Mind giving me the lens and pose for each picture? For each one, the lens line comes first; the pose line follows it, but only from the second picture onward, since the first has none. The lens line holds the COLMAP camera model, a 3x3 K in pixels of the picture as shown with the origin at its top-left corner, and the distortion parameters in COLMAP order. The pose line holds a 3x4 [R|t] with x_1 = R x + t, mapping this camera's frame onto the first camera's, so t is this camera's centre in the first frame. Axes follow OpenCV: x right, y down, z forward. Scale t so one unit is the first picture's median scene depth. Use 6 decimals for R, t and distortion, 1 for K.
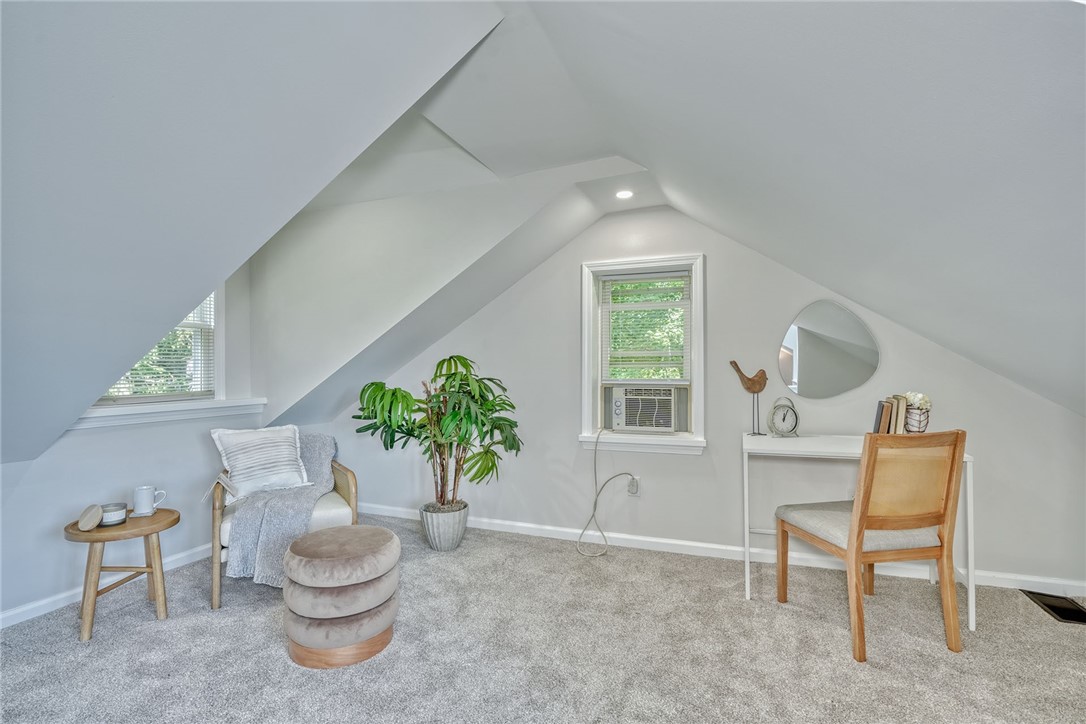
lens RADIAL K [[509.4, 0, 543.9], [0, 509.4, 366.3], [0, 0, 1]] dist [0.004281, -0.000503]
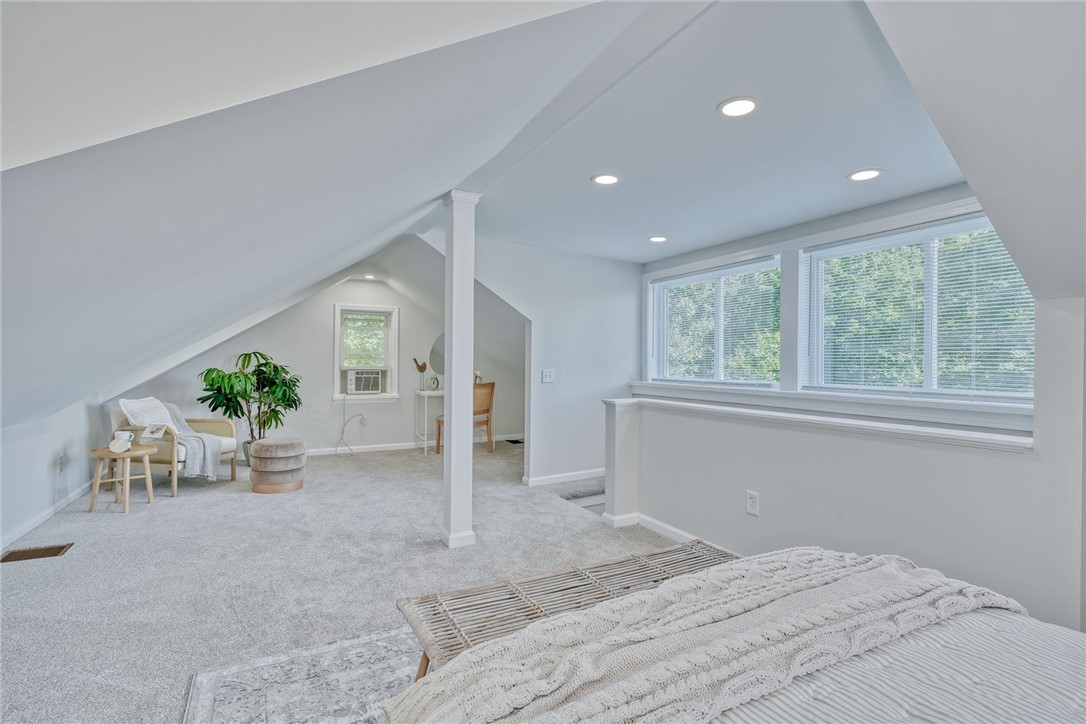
lens RADIAL K [[509.4, 0, 539.2], [0, 509.4, 364.0], [0, 0, 1]] dist [0.004281, -0.000503]
pose [[0.664929, 0.004928, 0.746890, -0.975851], [-0.015614, 0.999851, 0.007303, -0.010170], [-0.746743, -0.016518, 0.664908, -0.942235]]
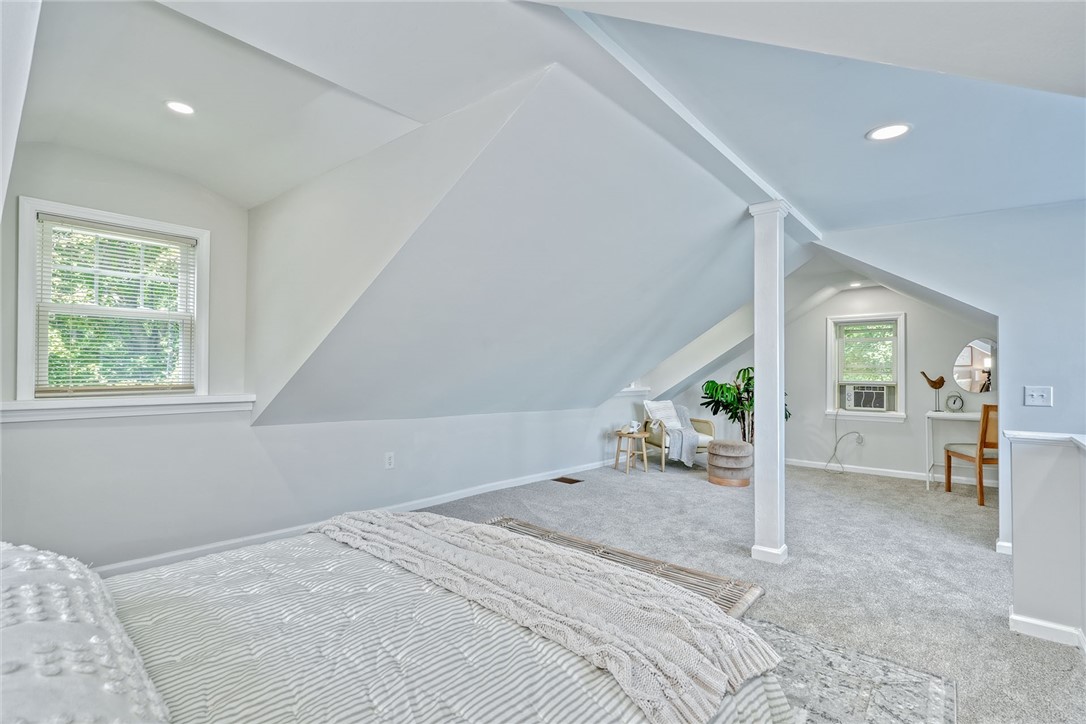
lens RADIAL K [[509.4, 0, 542.0], [0, 509.4, 365.7], [0, 0, 1]] dist [0.004281, -0.000503]
pose [[0.938606, 0.004429, -0.344962, -0.304956], [-0.007160, 0.999952, -0.006642, -0.009595], [0.344916, 0.008704, 0.938593, -1.289391]]
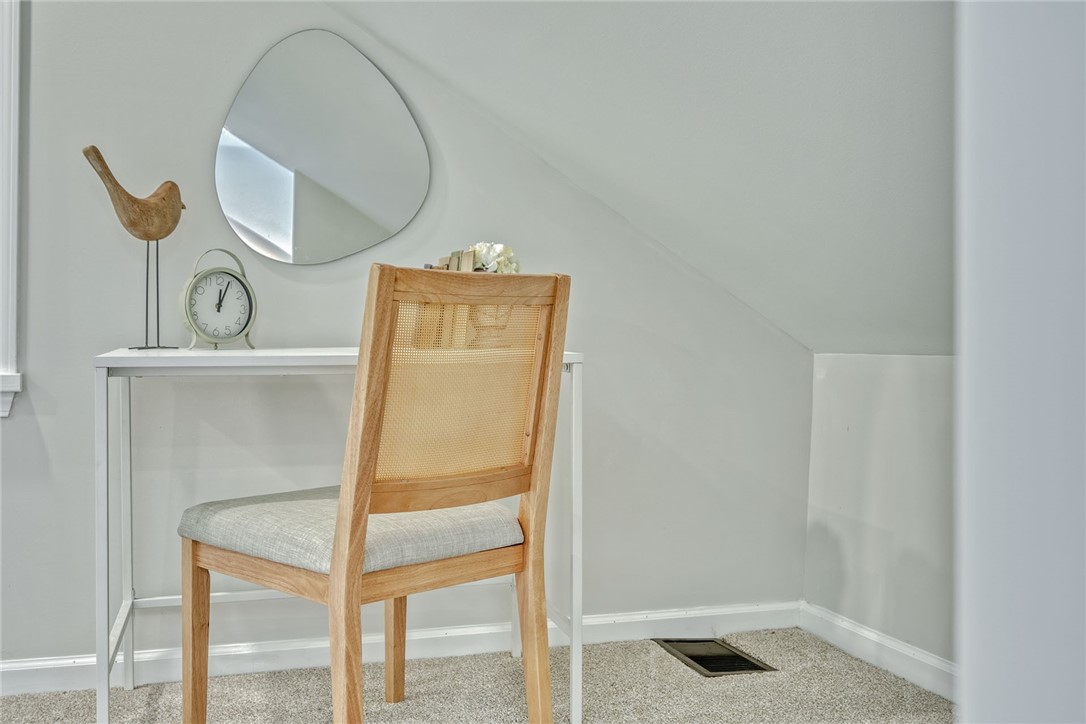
lens RADIAL K [[1103.4, 0, 539.6], [0, 1103.4, 354.9], [0, 0, 1]] dist [0.001204, 0.000000]
pose [[0.798636, 0.013309, 0.601667, 0.155975], [-0.015040, 0.999885, -0.002155, 0.141608], [-0.601626, -0.007328, 0.798744, 0.169209]]
